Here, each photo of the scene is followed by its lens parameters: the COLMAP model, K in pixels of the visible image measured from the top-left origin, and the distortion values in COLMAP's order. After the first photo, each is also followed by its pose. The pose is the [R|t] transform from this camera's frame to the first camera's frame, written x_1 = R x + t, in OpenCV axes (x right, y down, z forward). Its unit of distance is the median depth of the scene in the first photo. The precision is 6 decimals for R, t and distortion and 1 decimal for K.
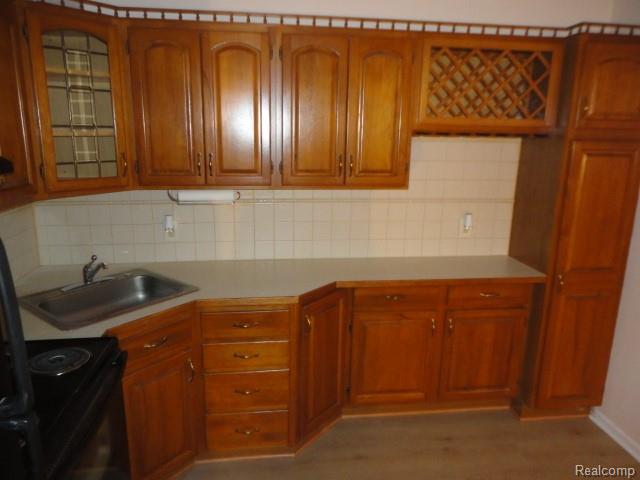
lens RADIAL K [[468.2, 0, 320.0], [0, 468.2, 240.0], [0, 0, 1]] dist [-0.001648, 0.002244]
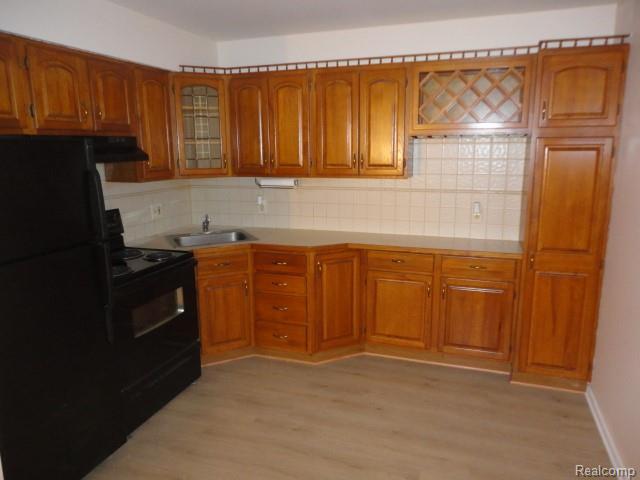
lens RADIAL K [[468.2, 0, 320.0], [0, 468.2, 240.0], [0, 0, 1]] dist [-0.001648, 0.002244]
pose [[0.894682, 0.062804, -0.442267, 0.606521], [-0.080675, 0.996504, -0.021692, 0.121913], [0.439359, 0.055088, 0.896621, -0.310923]]
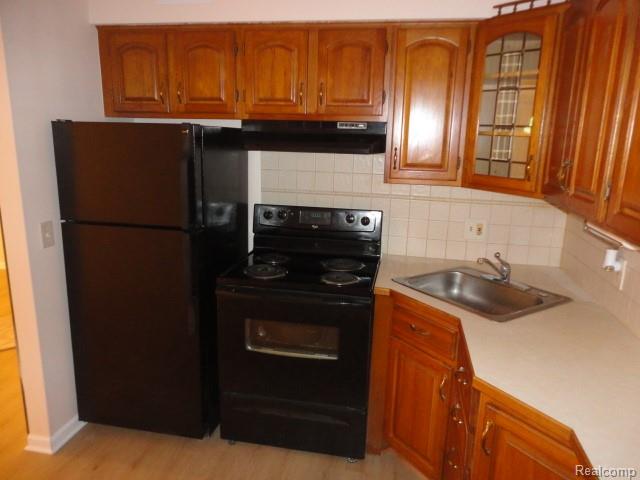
lens RADIAL K [[468.2, 0, 320.0], [0, 468.2, 240.0], [0, 0, 1]] dist [-0.001648, 0.002244]
pose [[-0.316370, 0.196069, -0.928152, 0.559769], [-0.253301, 0.925424, 0.281833, -0.176208], [0.914193, 0.324265, -0.243112, 0.852451]]
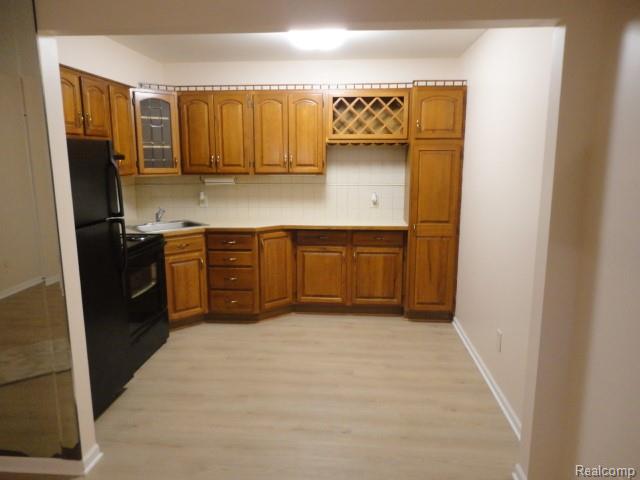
lens RADIAL K [[468.2, 0, 320.0], [0, 468.2, 240.0], [0, 0, 1]] dist [-0.001648, 0.002244]
pose [[0.979131, 0.018241, -0.202412, 0.572063], [-0.029692, 0.998116, -0.053685, 0.251937], [0.201051, 0.058575, 0.977828, -0.784345]]
